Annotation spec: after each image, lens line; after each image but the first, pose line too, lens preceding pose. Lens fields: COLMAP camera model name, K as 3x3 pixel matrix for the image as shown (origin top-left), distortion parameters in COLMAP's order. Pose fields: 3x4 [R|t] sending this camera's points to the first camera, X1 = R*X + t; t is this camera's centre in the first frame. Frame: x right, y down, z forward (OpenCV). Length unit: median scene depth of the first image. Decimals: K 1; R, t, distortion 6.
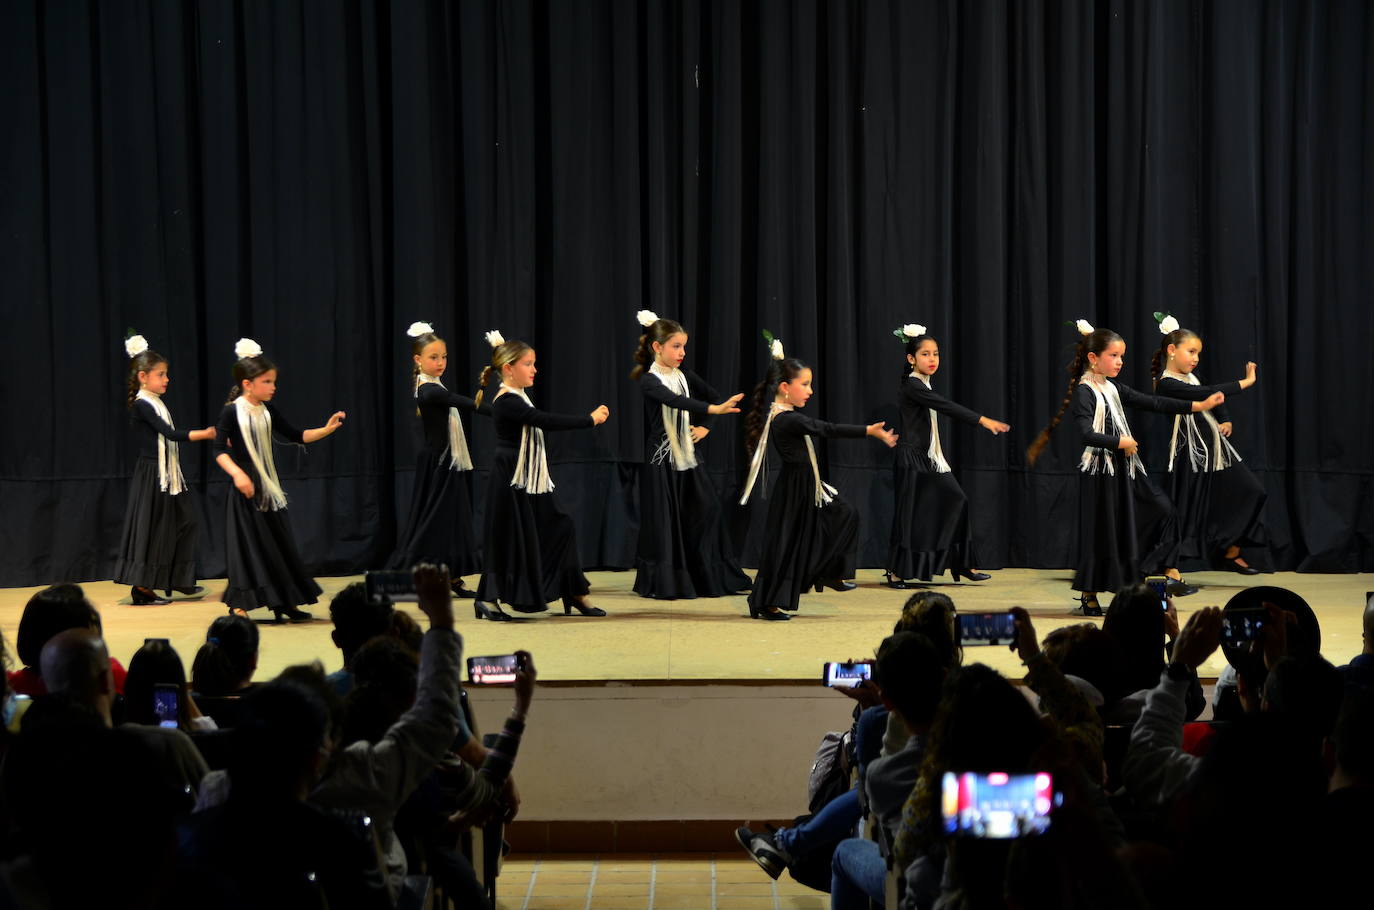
lens RADIAL K [[7302.2, 0, 687.0], [0, 7302.2, 455.0], [0, 0, 1]] dist [0.095598, 2.365986]
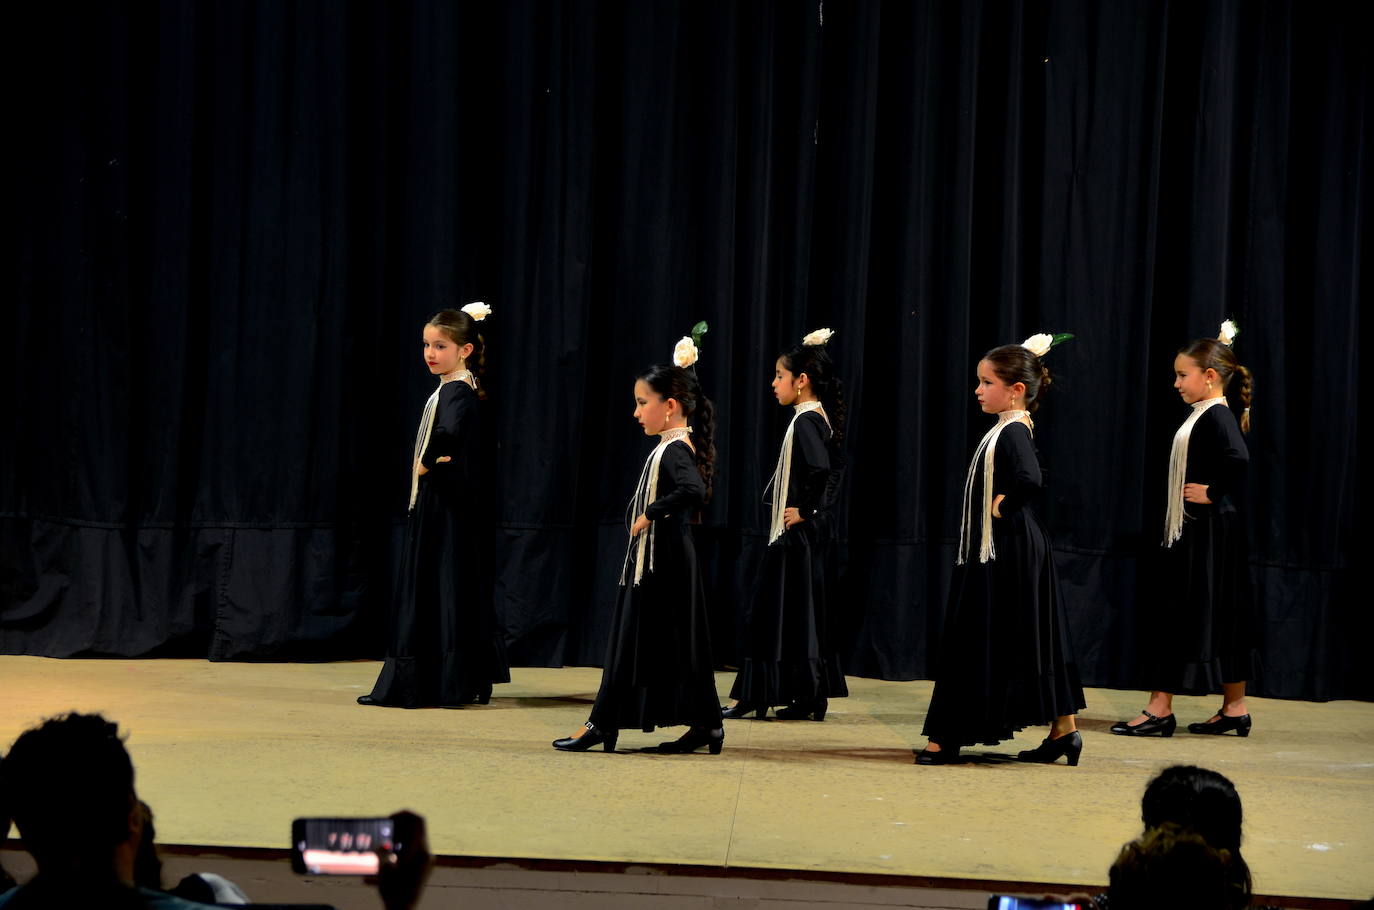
lens RADIAL K [[7302.2, 0, 687.0], [0, 7302.2, 455.0], [0, 0, 1]] dist [0.095598, 2.365986]
pose [[0.998866, 0.043778, -0.018717, 0.003532], [-0.044043, 0.998931, -0.014035, 0.004284], [0.018082, 0.014843, 0.999726, 0.263738]]
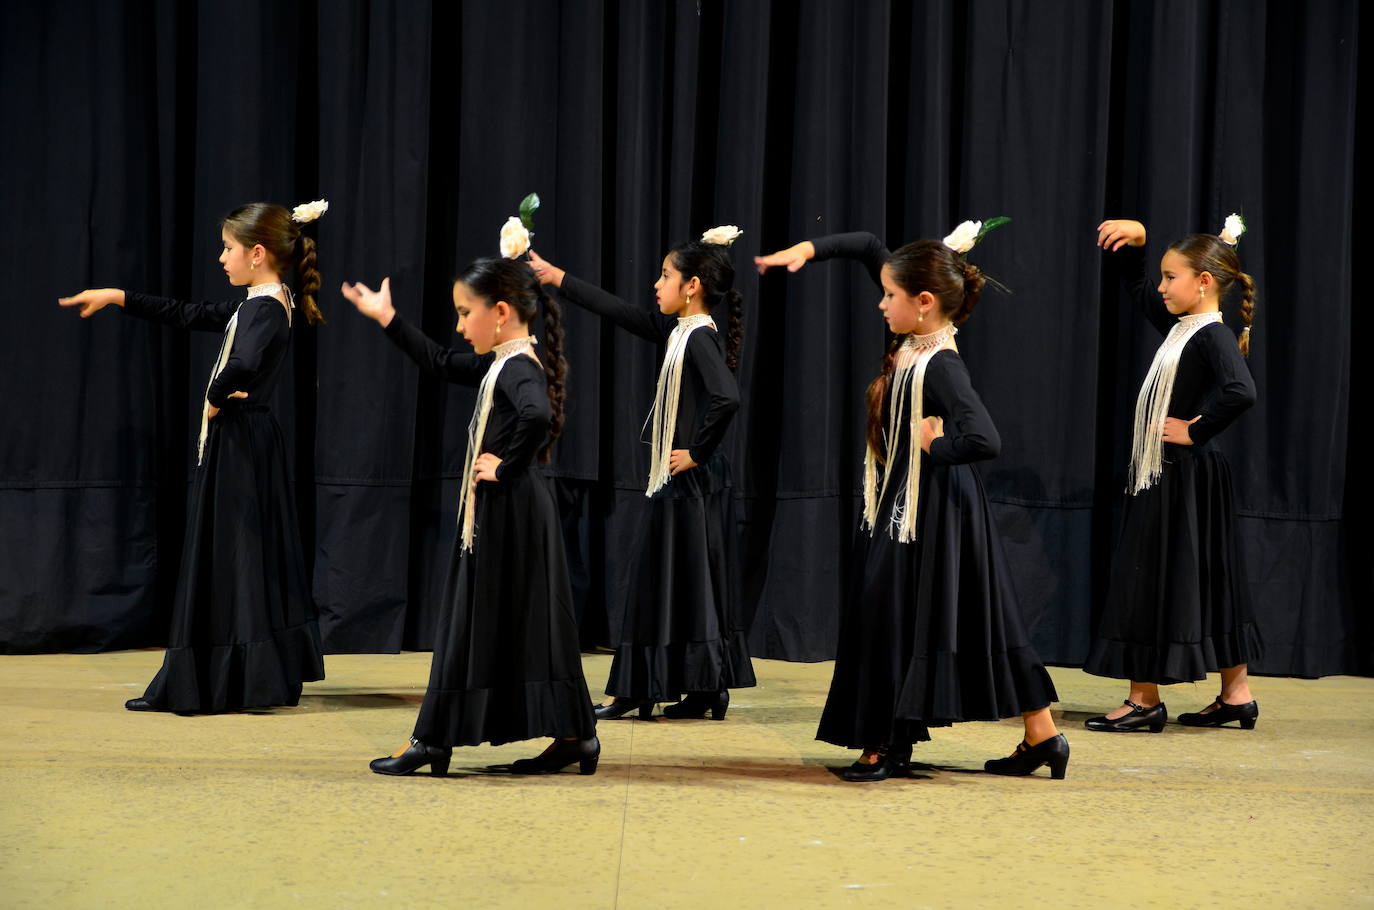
lens RADIAL K [[7302.2, 0, 687.0], [0, 7302.2, 455.0], [0, 0, 1]] dist [0.095598, 2.365986]
pose [[0.999582, 0.028900, -0.000204, 0.001556], [-0.028900, 0.999532, -0.009979, 0.004865], [-0.000084, 0.009981, 0.999950, 0.396590]]
